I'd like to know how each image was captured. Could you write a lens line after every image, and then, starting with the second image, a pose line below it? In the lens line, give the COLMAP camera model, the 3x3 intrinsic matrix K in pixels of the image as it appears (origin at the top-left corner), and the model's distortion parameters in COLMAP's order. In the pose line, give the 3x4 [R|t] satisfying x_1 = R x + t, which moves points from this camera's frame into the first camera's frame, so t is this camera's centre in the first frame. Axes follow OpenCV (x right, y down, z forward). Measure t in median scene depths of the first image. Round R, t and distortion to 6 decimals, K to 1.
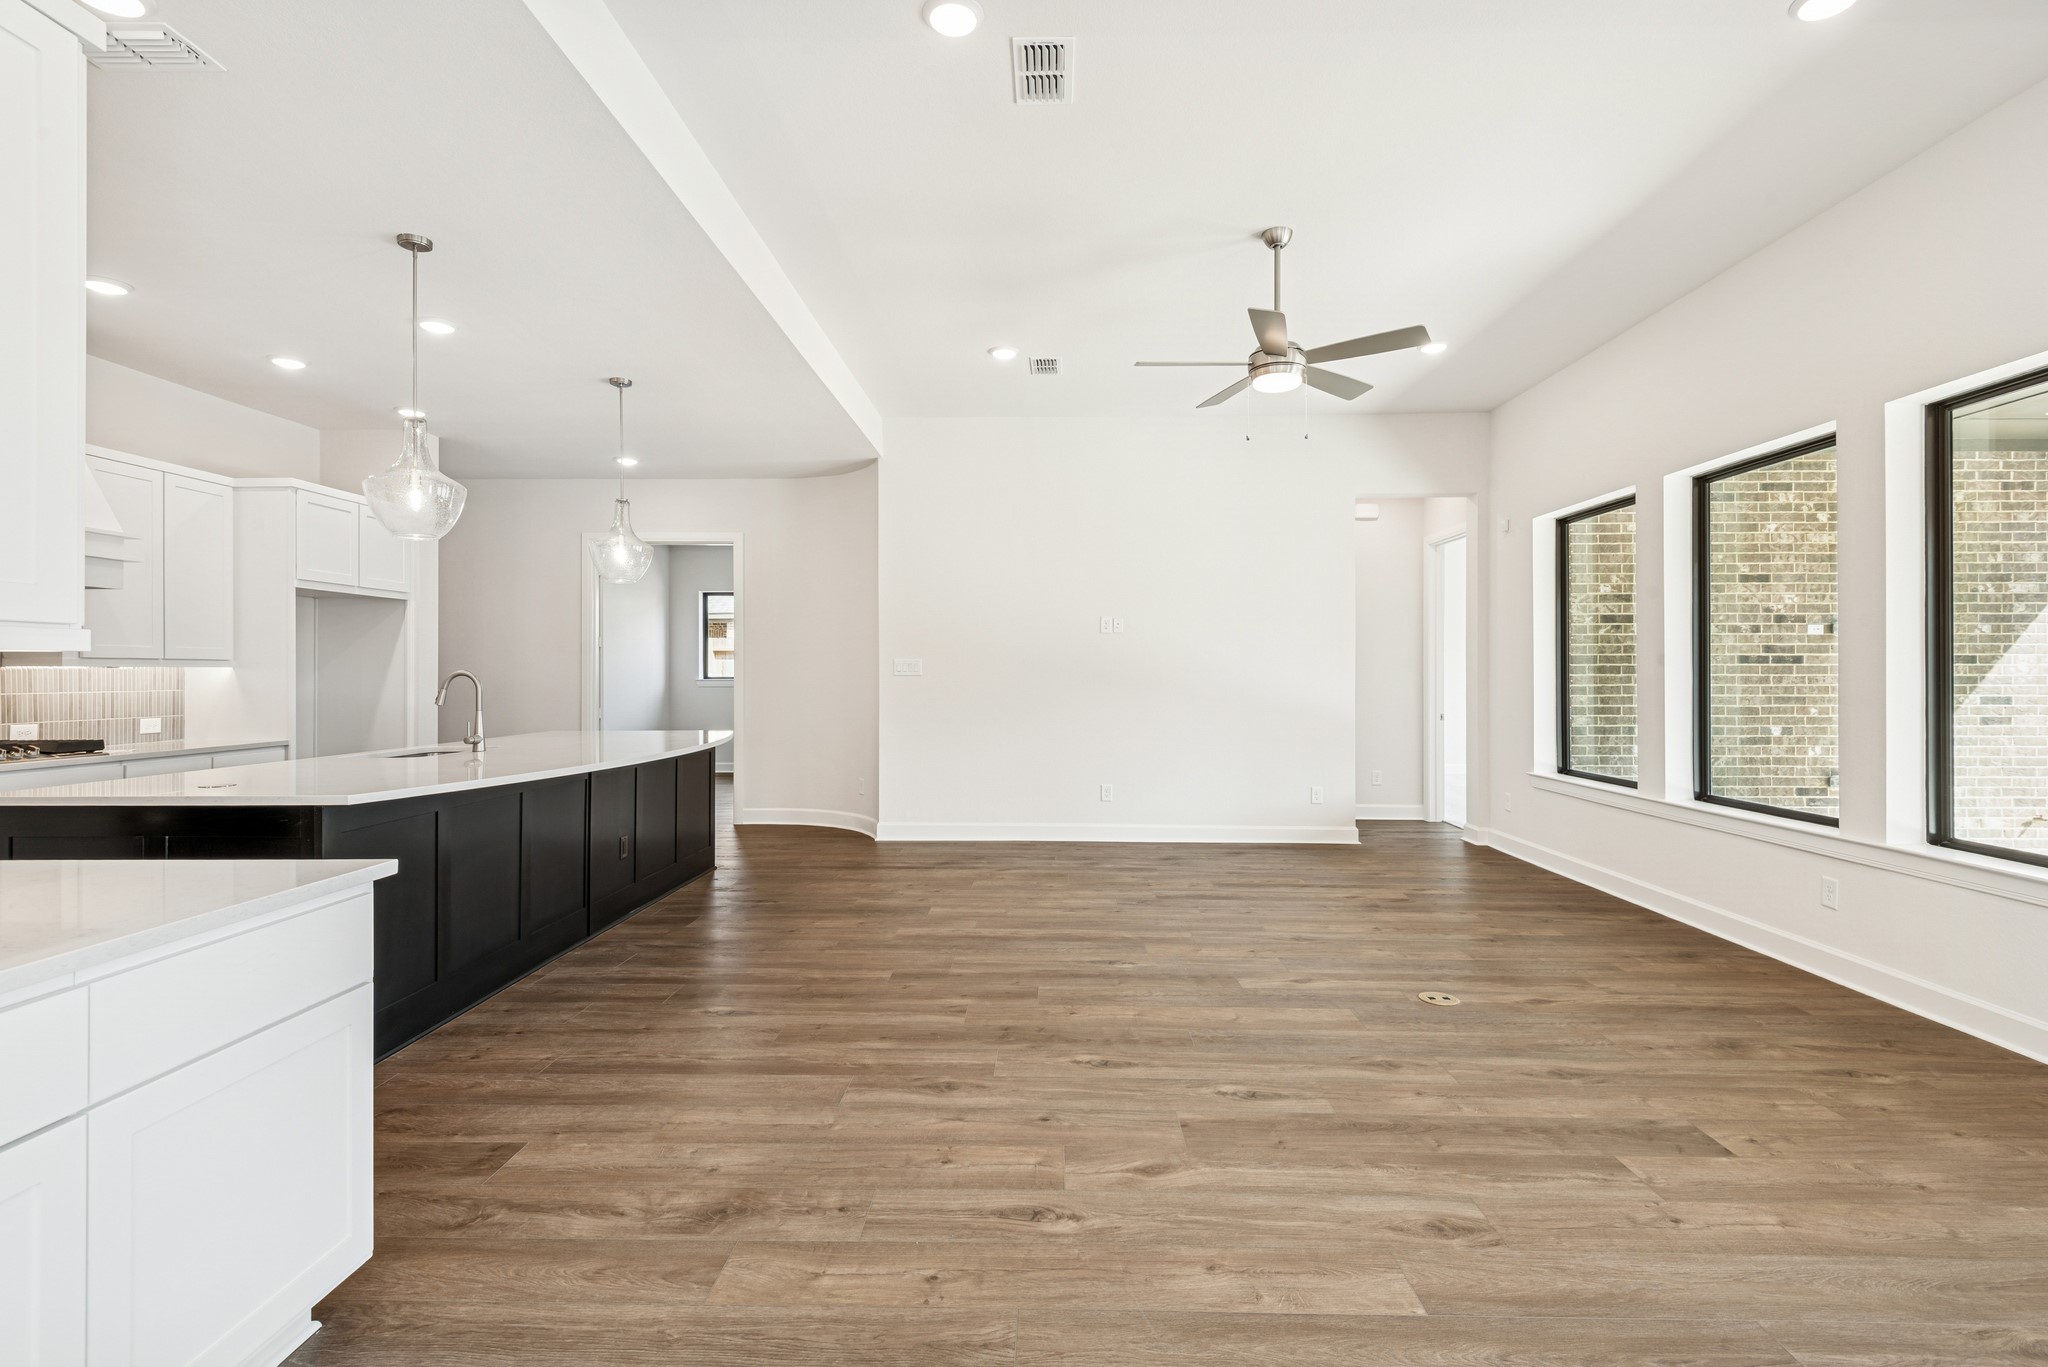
lens RADIAL K [[974.1, 0, 1018.8], [0, 974.1, 671.2], [0, 0, 1]] dist [0.052993, -0.037141]
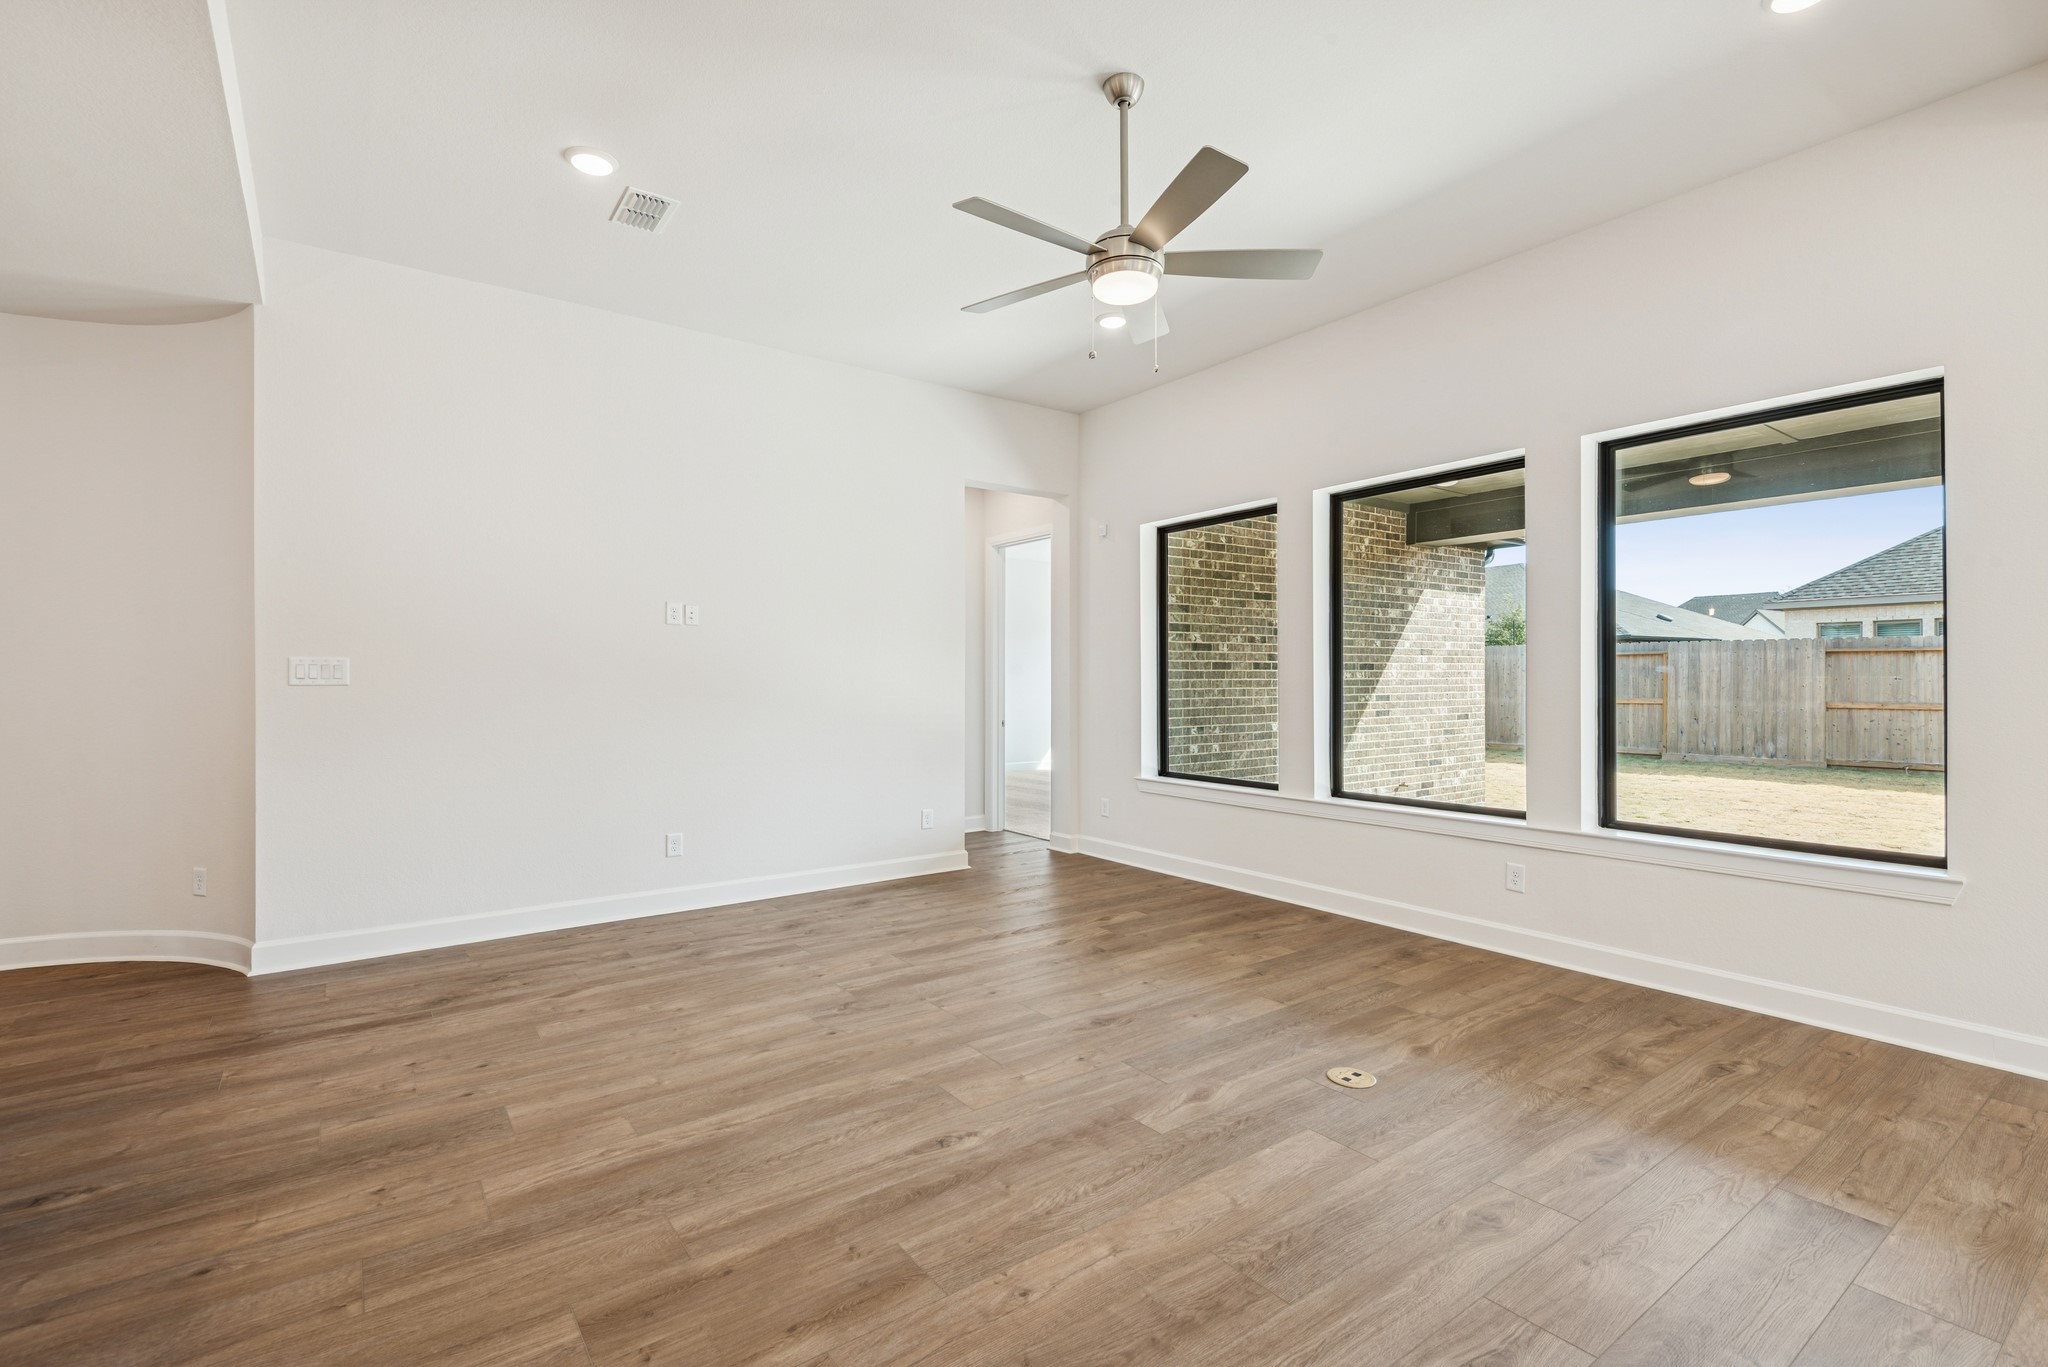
lens RADIAL K [[932.3, 0, 1042.9], [0, 932.3, 675.3], [0, 0, 1]] dist [0.033905, -0.016340]
pose [[0.779180, -0.000679, 0.626799, -0.179600], [0.001884, 0.999997, -0.001259, -0.000035], [-0.626797, 0.002162, 0.779180, 0.380990]]
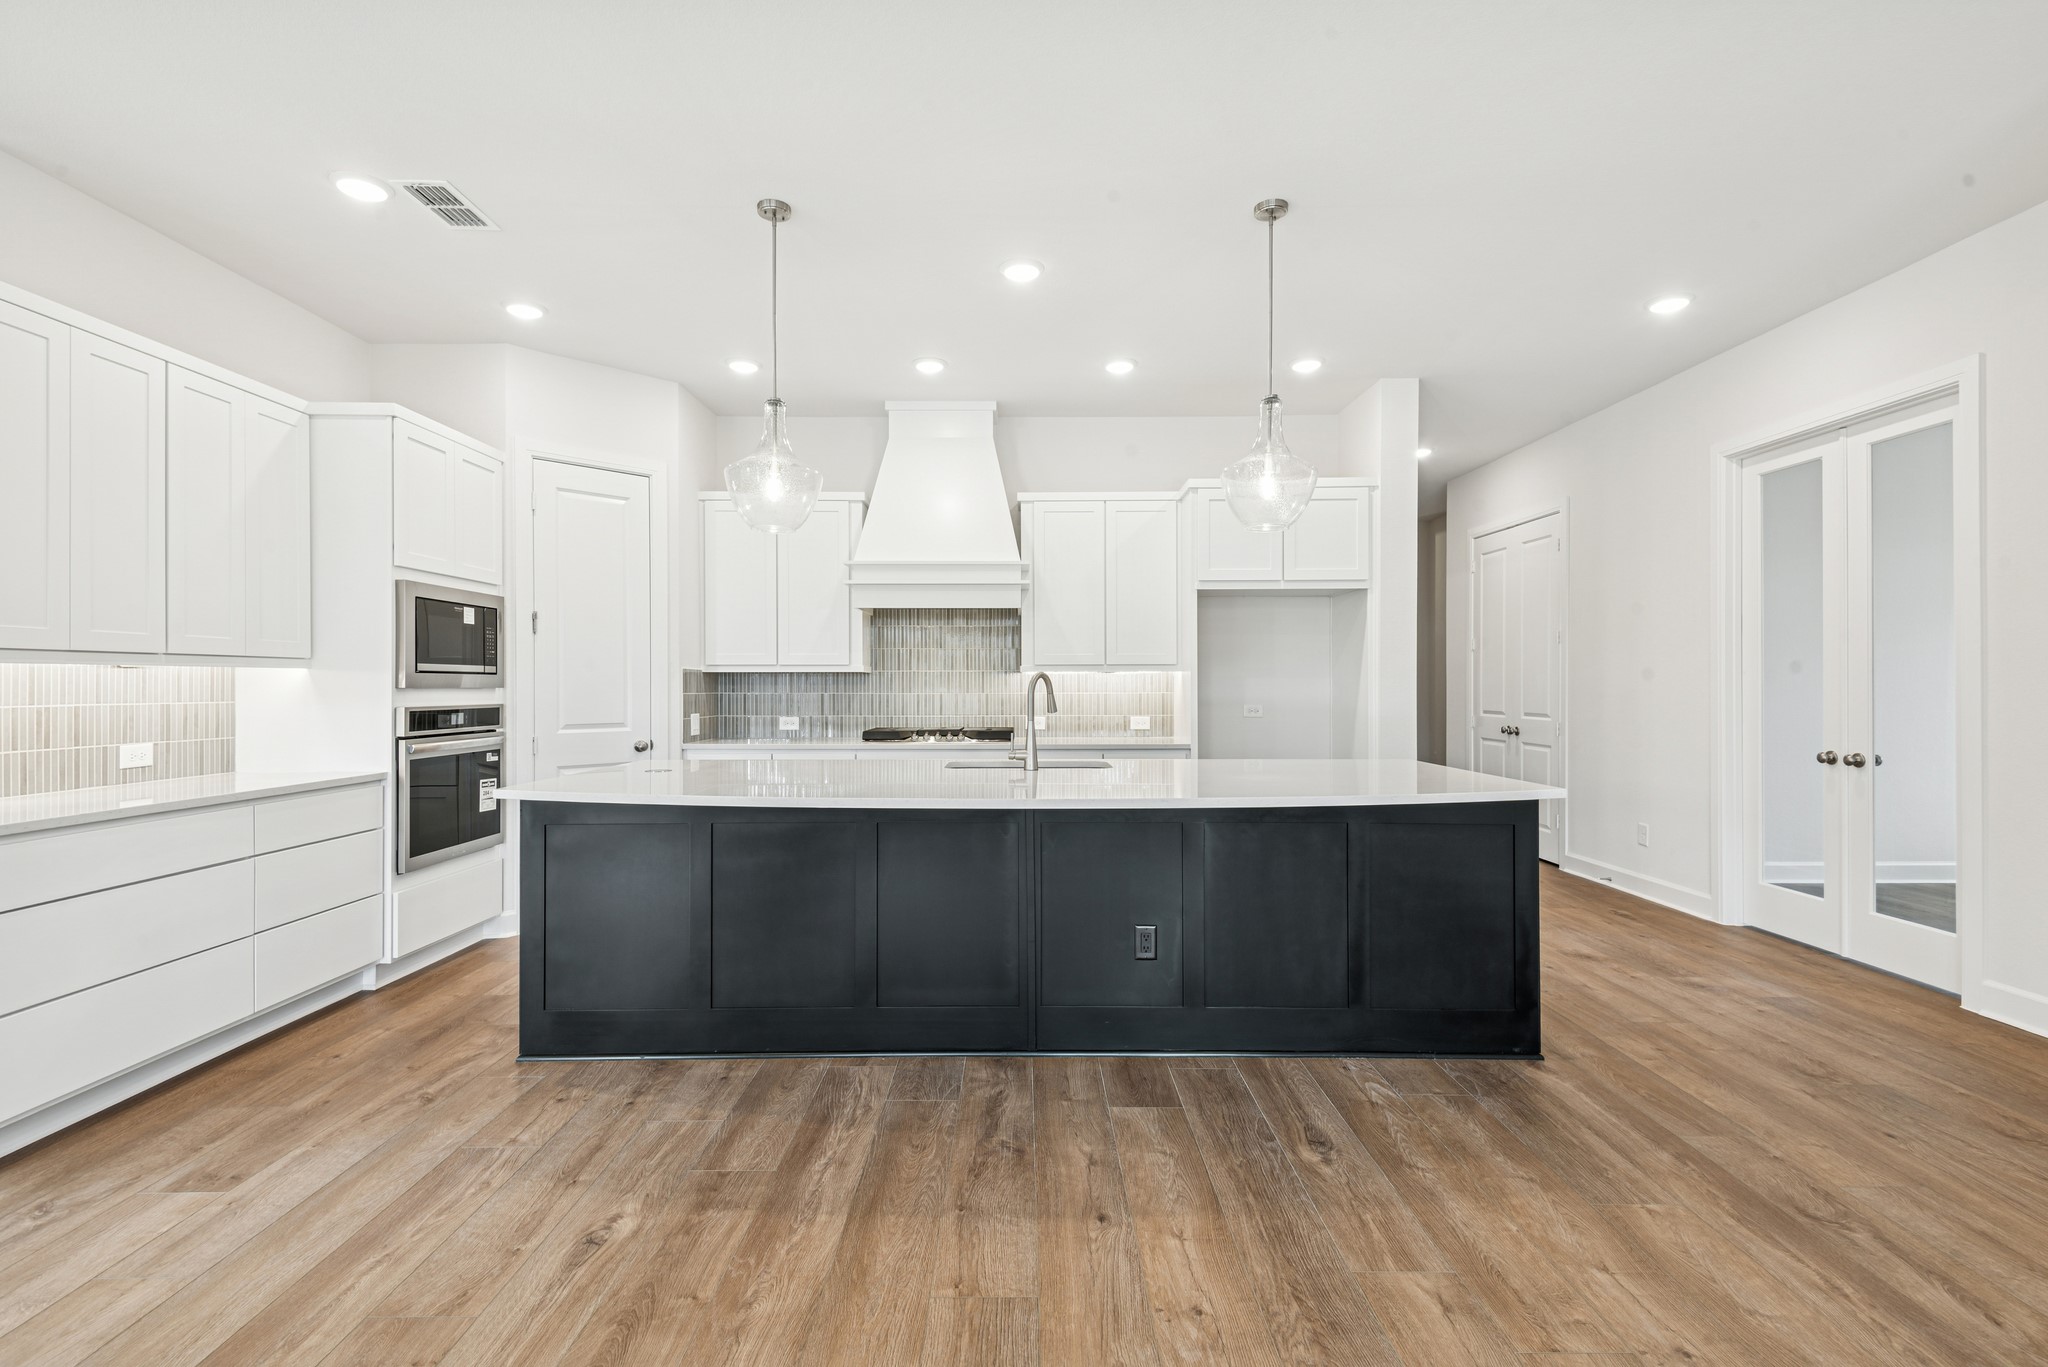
lens RADIAL K [[932.3, 0, 1042.9], [0, 932.3, 675.3], [0, 0, 1]] dist [0.033905, -0.016340]
pose [[0.028527, -0.007041, -0.999568, 0.192463], [0.004508, 0.999966, -0.006915, 0.006887], [0.999583, -0.004309, 0.028557, 0.841216]]
